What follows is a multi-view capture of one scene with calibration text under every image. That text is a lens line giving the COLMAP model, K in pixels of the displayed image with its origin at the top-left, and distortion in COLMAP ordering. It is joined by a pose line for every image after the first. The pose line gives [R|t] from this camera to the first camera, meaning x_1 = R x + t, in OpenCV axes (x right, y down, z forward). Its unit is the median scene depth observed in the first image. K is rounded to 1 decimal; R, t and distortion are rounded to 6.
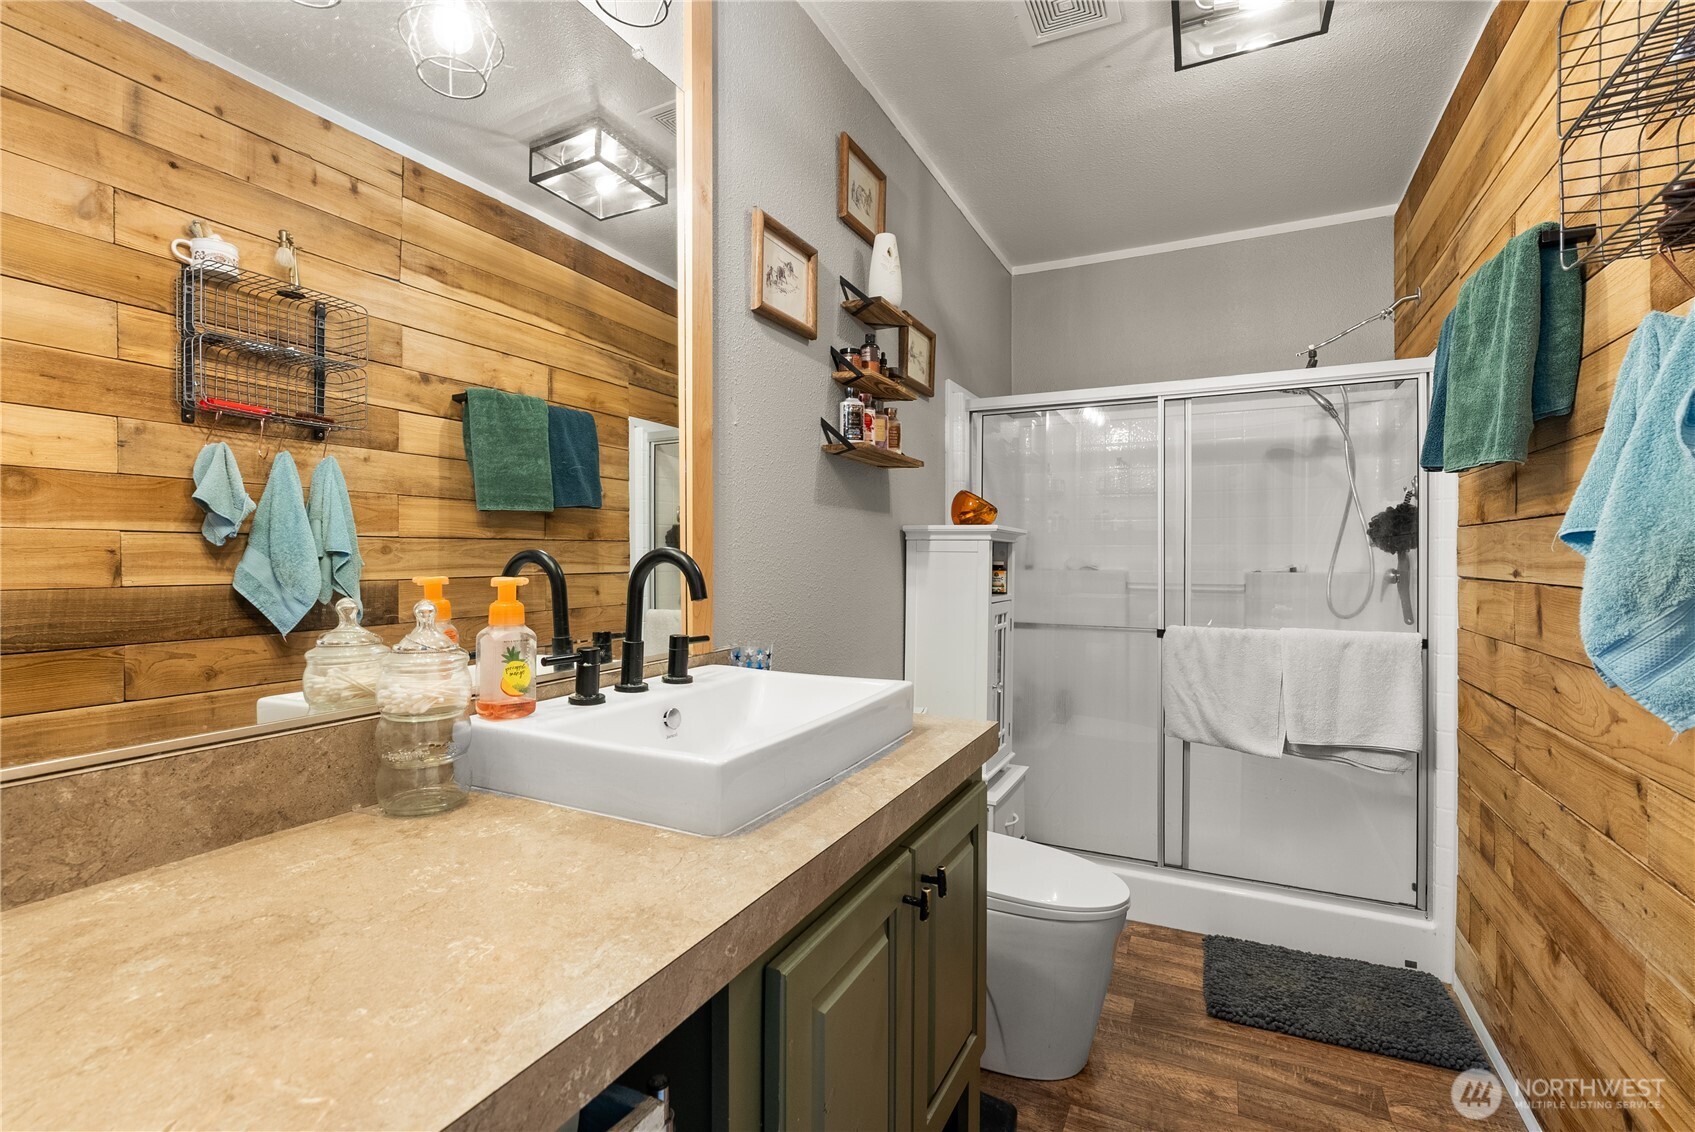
lens RADIAL K [[772.3, 0, 847.5], [0, 772.3, 559.9], [0, 0, 1]] dist [-0.002441, 0.000105]
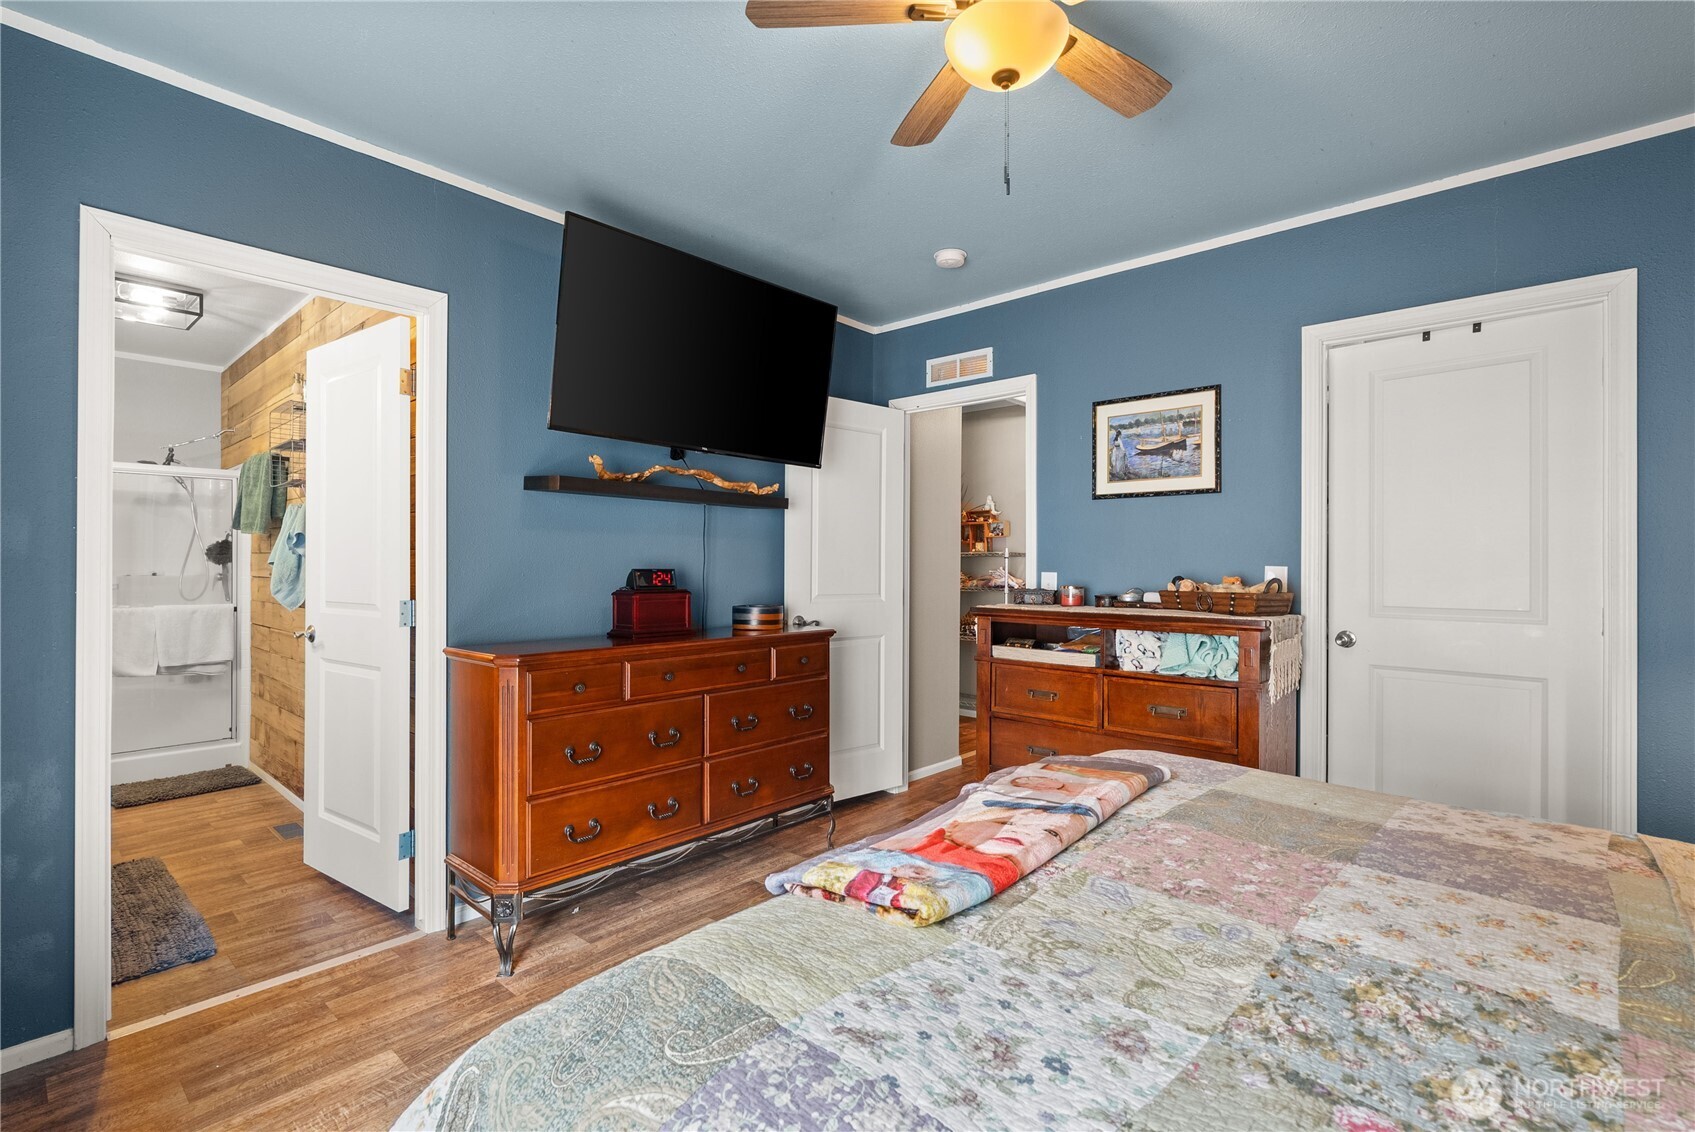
lens RADIAL K [[772.3, 0, 847.5], [0, 772.3, 559.9], [0, 0, 1]] dist [-0.002441, 0.000105]
pose [[0.269626, 0.003749, 0.962958, -0.794421], [0.001200, 0.999990, -0.004229, -0.011798], [-0.962964, 0.002296, 0.269619, -1.130406]]
